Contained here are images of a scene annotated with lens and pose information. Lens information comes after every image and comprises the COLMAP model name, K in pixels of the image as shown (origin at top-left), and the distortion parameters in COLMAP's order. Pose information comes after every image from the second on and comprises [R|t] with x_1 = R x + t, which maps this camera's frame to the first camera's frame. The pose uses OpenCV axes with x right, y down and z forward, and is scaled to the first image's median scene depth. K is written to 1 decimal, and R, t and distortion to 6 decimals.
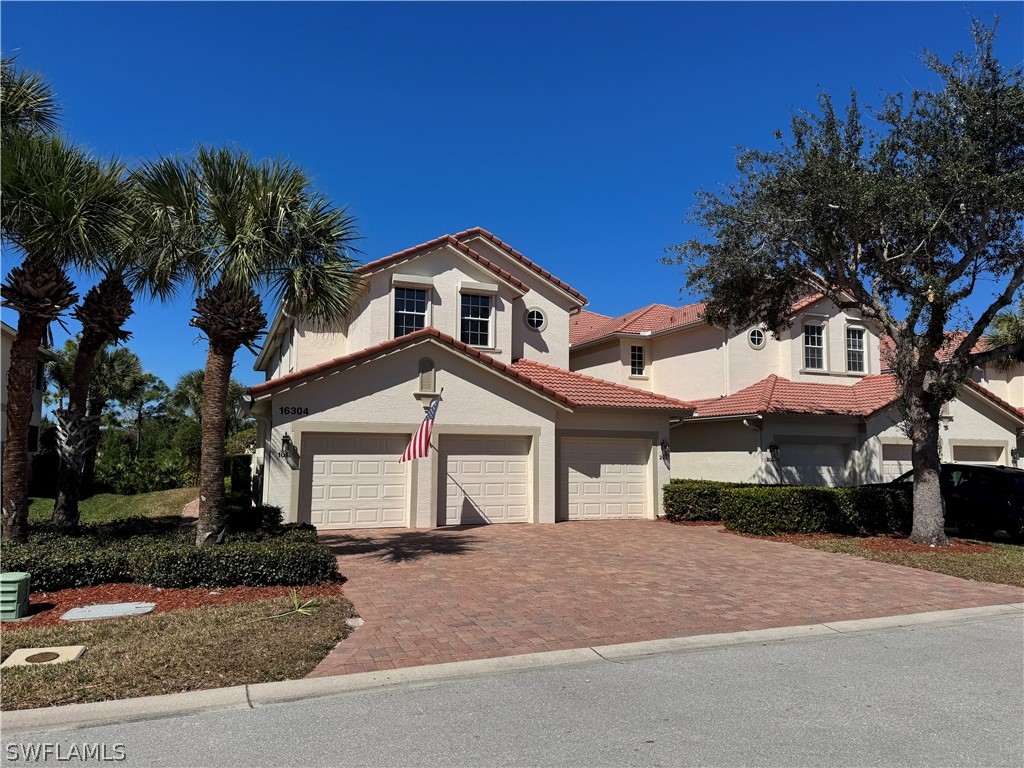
lens RADIAL K [[710.9, 0, 513.9], [0, 710.9, 381.8], [0, 0, 1]] dist [0.041782, -0.031224]
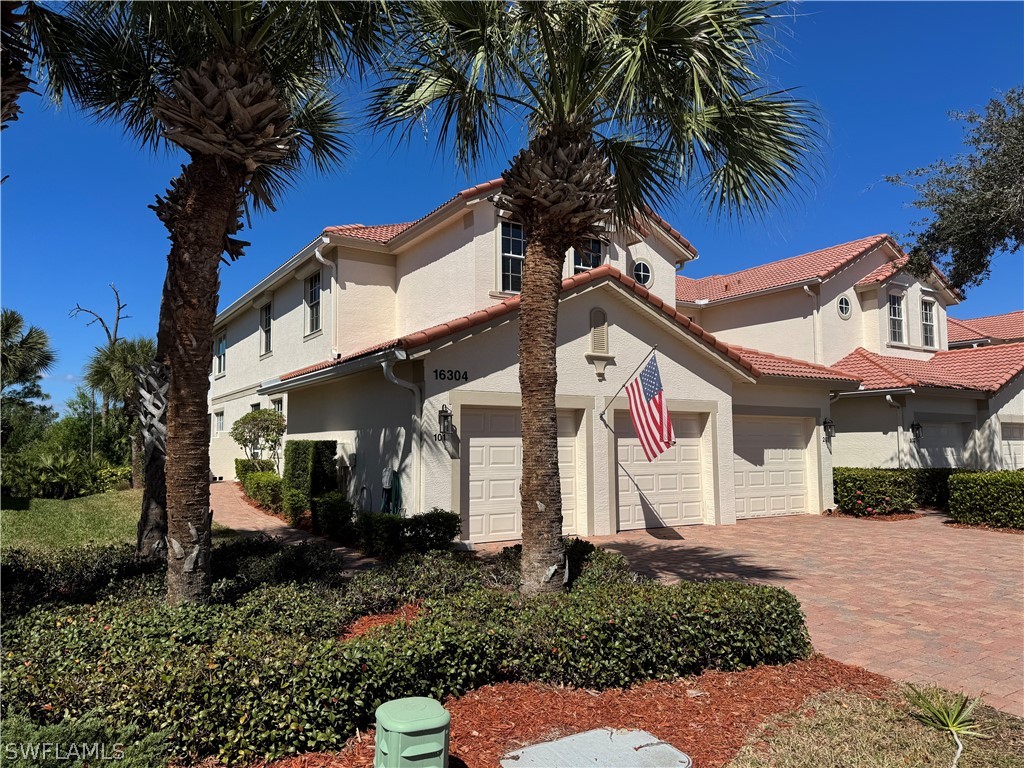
lens RADIAL K [[710.9, 0, 509.7], [0, 710.9, 383.2], [0, 0, 1]] dist [0.041782, -0.031224]
pose [[0.982286, 0.002900, 0.187366, -0.289019], [-0.005638, 0.999885, 0.014077, 0.029106], [-0.187304, -0.014884, 0.982189, 0.233141]]
